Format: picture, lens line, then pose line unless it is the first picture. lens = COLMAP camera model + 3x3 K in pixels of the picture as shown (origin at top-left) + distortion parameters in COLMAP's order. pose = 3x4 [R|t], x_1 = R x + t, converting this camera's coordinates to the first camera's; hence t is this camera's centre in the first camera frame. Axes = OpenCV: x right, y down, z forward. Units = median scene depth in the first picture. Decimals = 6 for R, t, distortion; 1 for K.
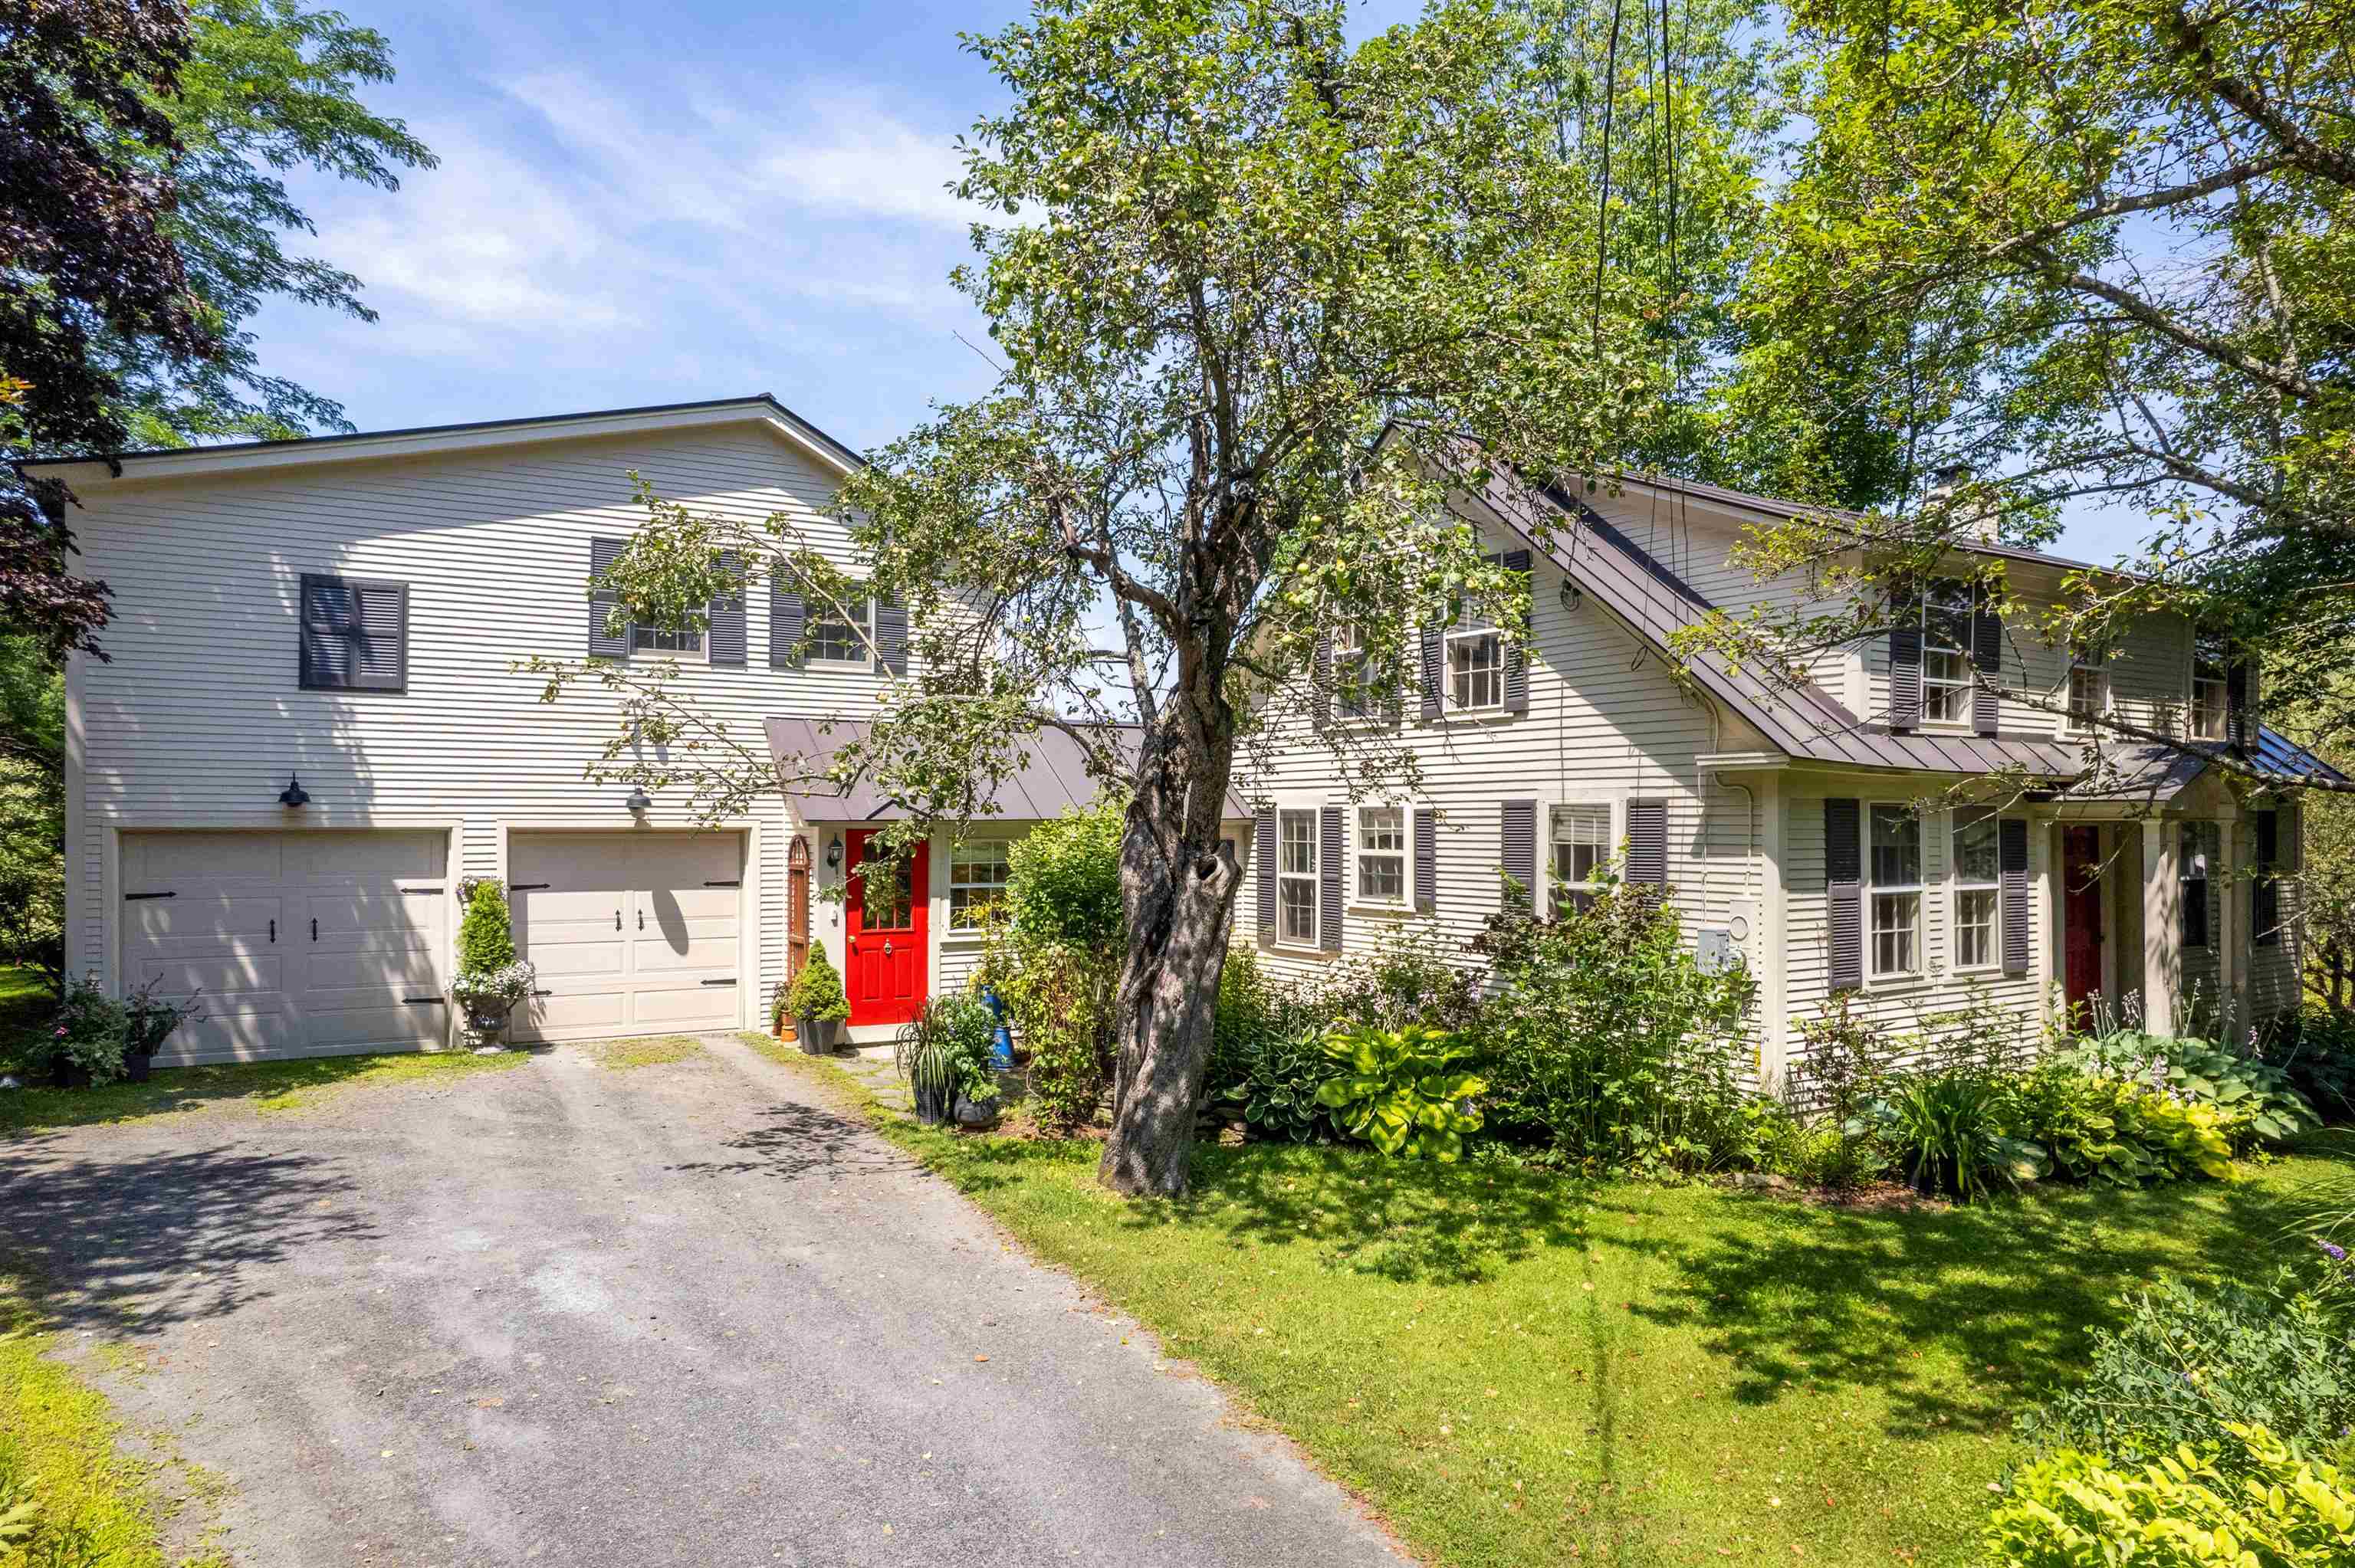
lens RADIAL K [[1506.2, 0, 1176.0], [0, 1506.2, 821.1], [0, 0, 1]] dist [0.029421, 0.001753]
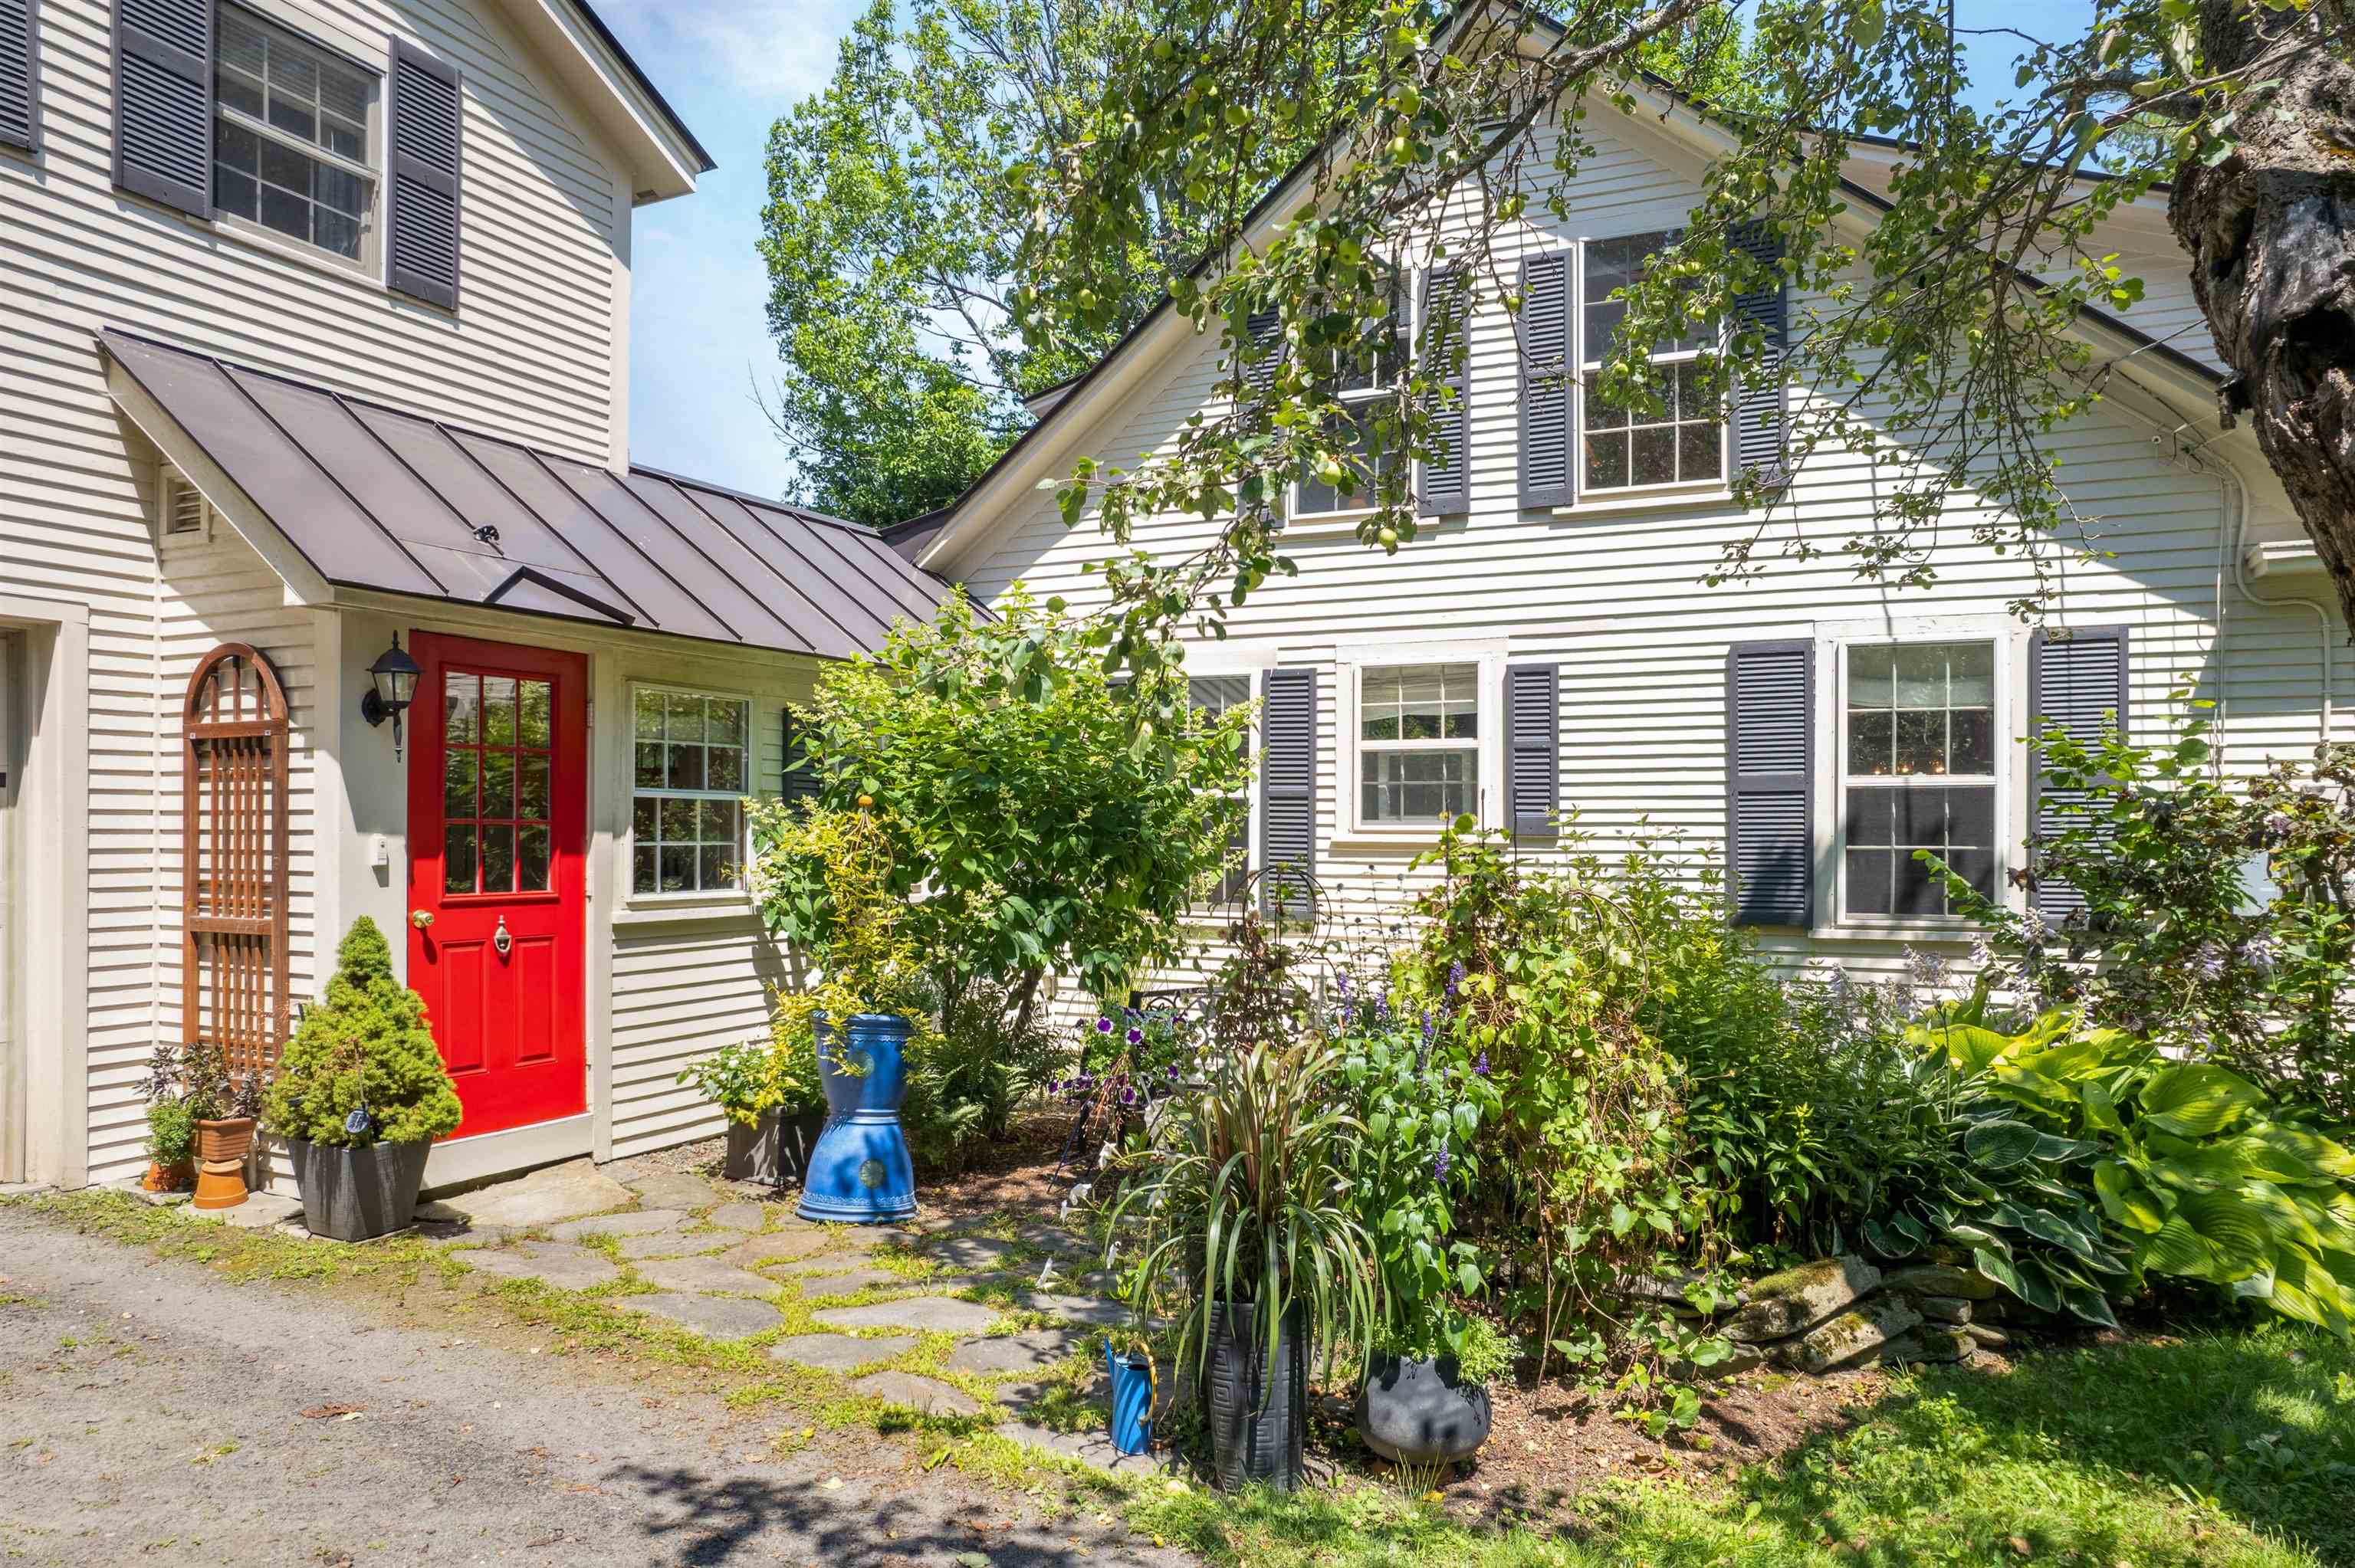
lens RADIAL K [[1506.2, 0, 1176.0], [0, 1506.2, 821.1], [0, 0, 1]] dist [0.029421, 0.001753]
pose [[0.863534, 0.005115, 0.504266, -0.242439], [-0.006318, 0.999980, 0.000676, 0.052155], [-0.504252, -0.003770, 0.863548, 0.566061]]
